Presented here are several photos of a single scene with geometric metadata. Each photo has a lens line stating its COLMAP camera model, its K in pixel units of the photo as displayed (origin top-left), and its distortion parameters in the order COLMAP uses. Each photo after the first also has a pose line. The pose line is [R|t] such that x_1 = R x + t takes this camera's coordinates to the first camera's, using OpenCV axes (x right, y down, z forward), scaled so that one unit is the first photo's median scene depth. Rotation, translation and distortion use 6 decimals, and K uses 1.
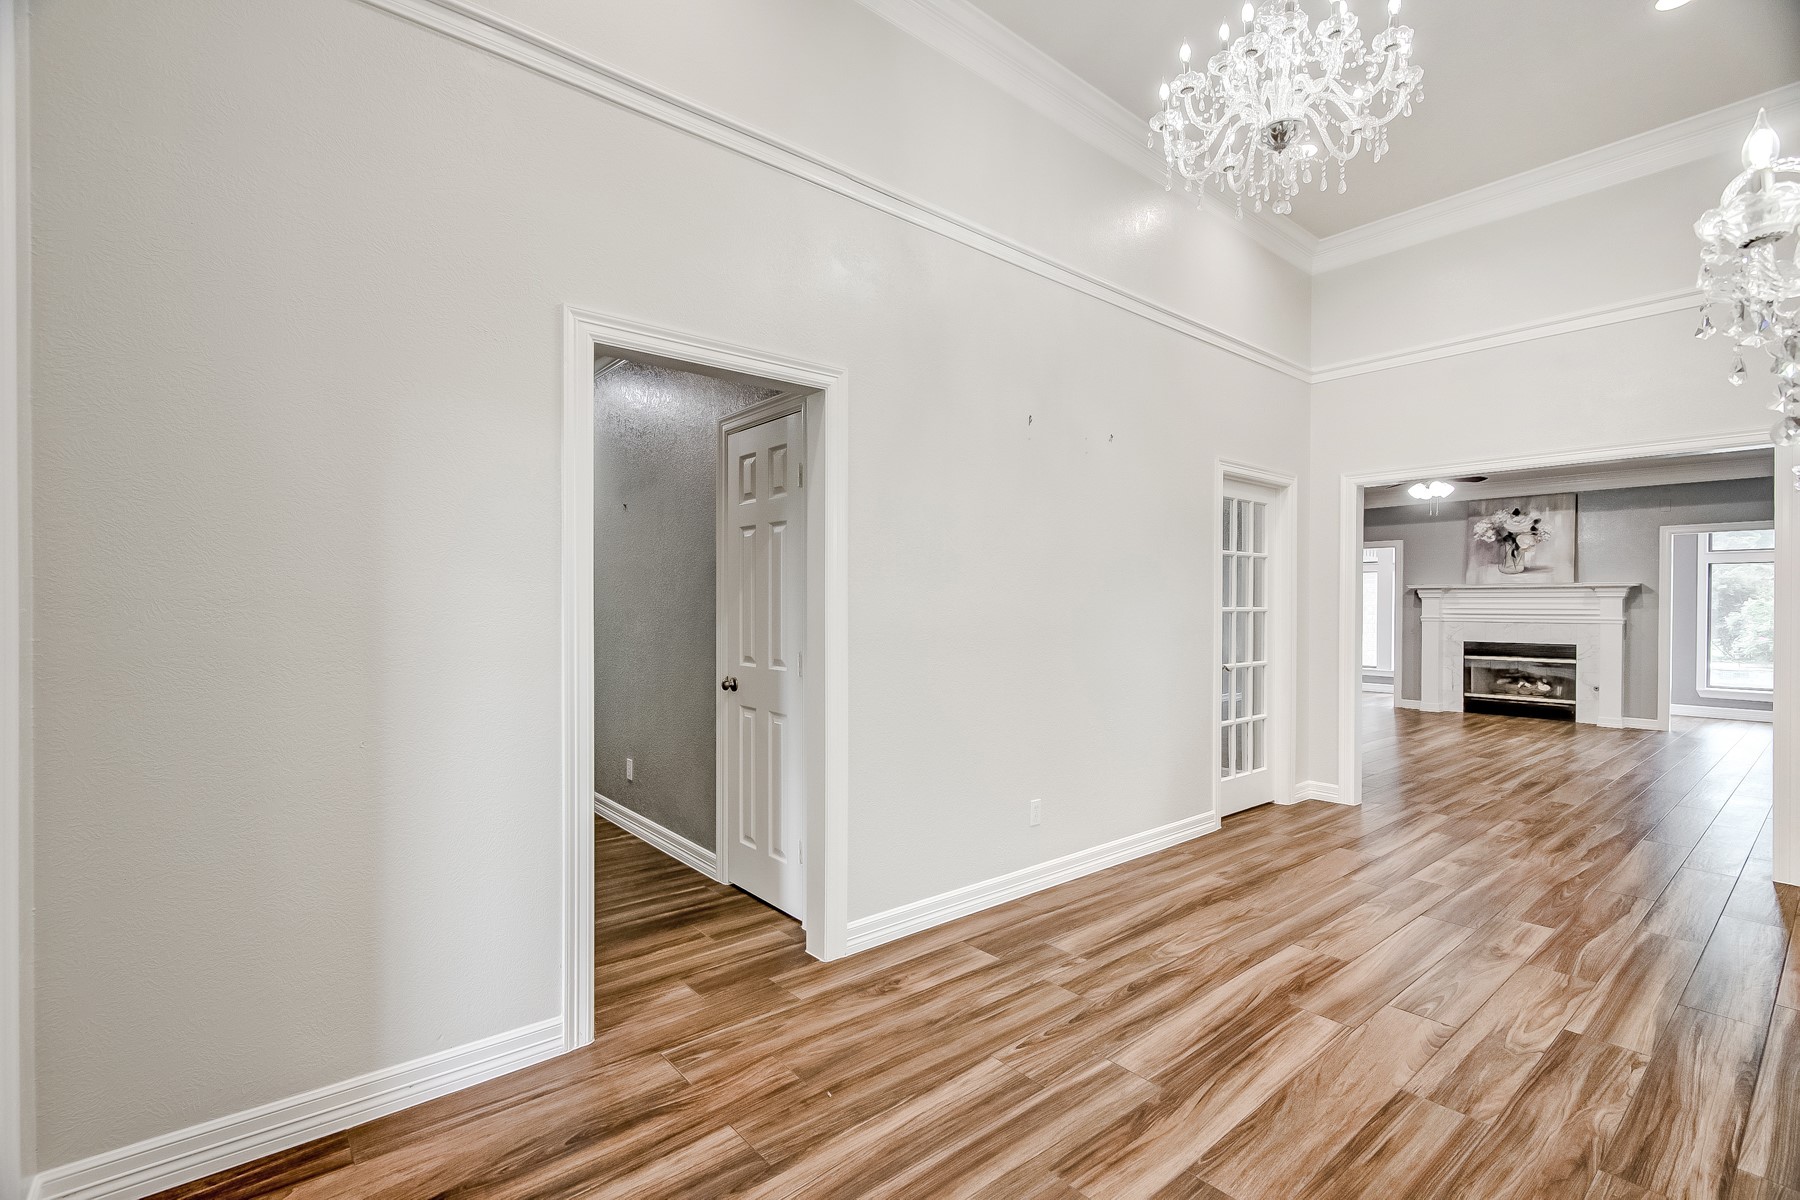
lens RADIAL K [[812.2, 0, 892.2], [0, 812.2, 607.6], [0, 0, 1]] dist [0.000609, -0.003008]
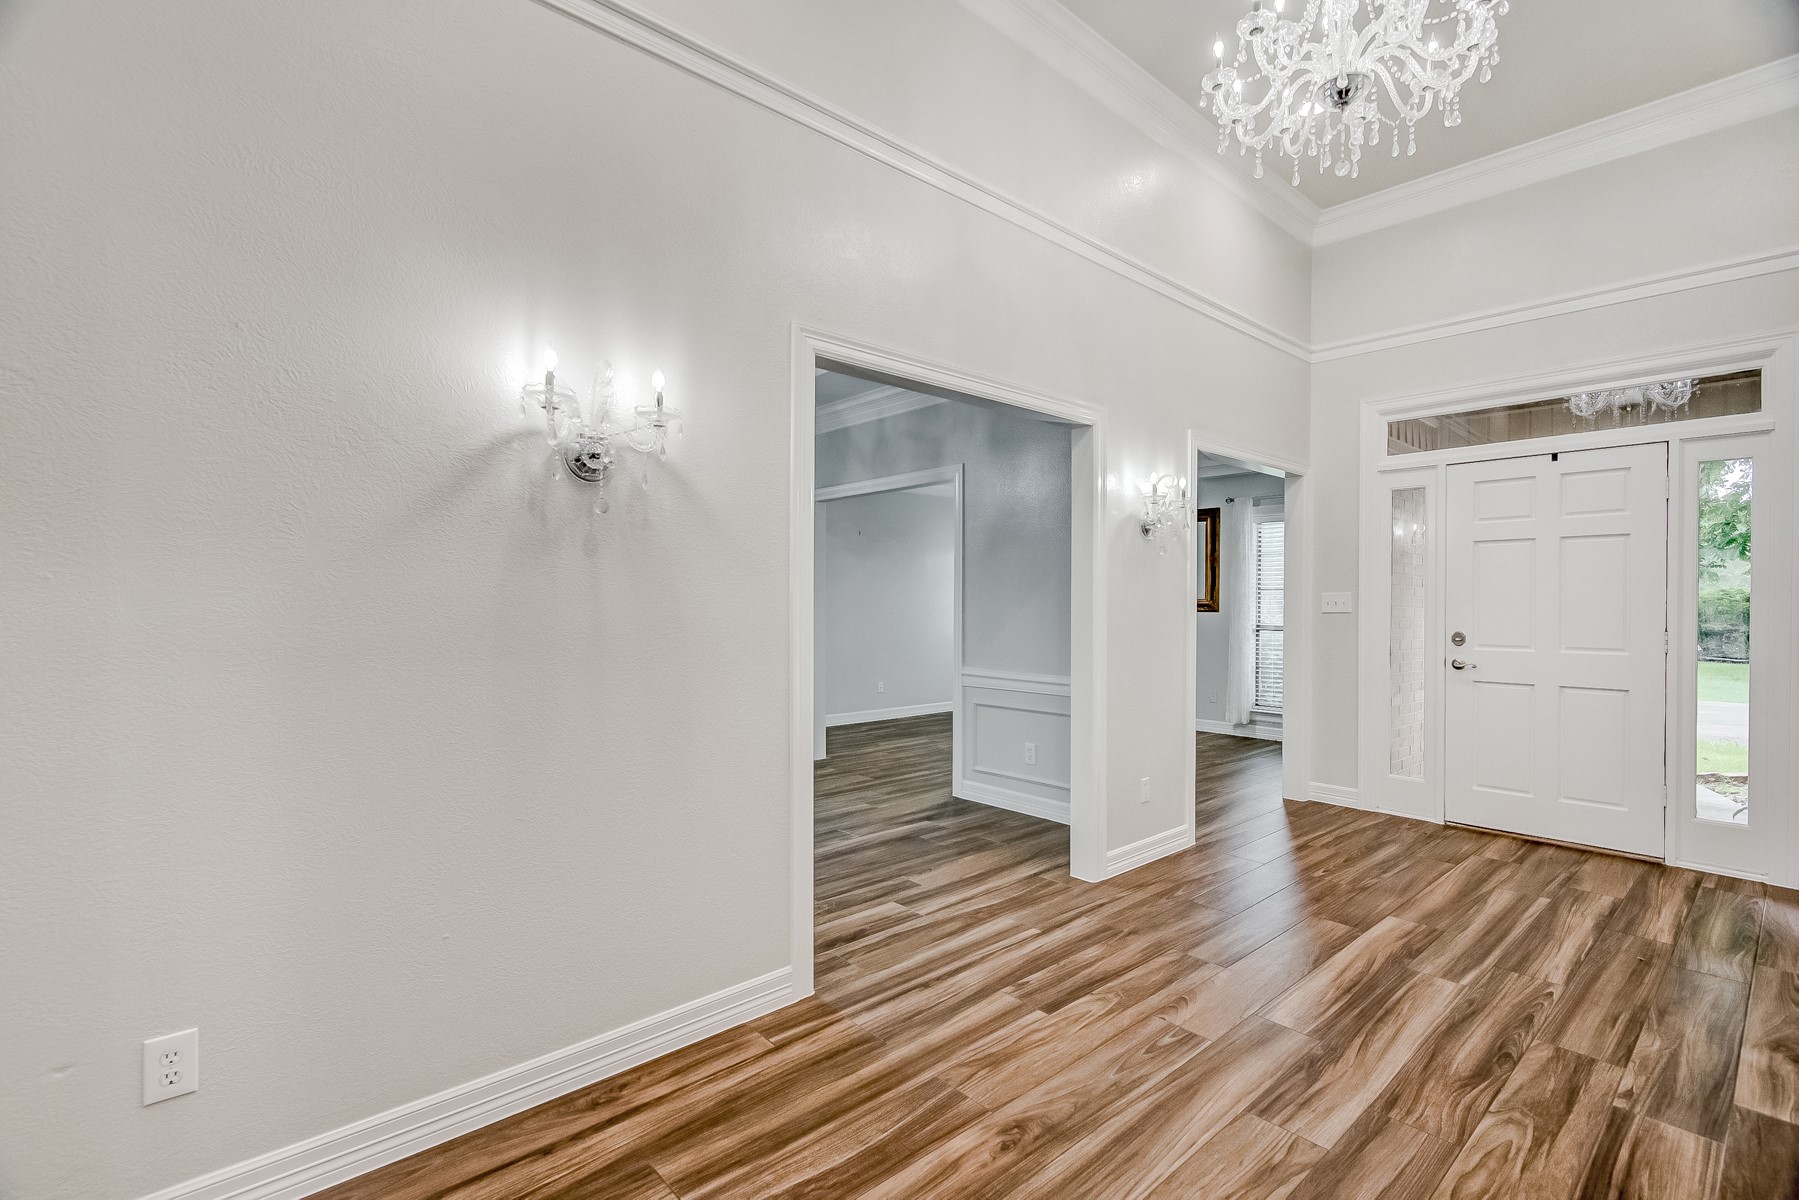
lens RADIAL K [[811.8, 0, 891.7], [0, 811.8, 607.6], [0, 0, 1]] dist [0.000609, -0.003008]
pose [[-0.999580, -0.008389, -0.027749, 1.048396], [-0.008893, 0.999797, 0.018106, -0.004290], [0.027592, 0.018345, -0.999451, 1.980580]]
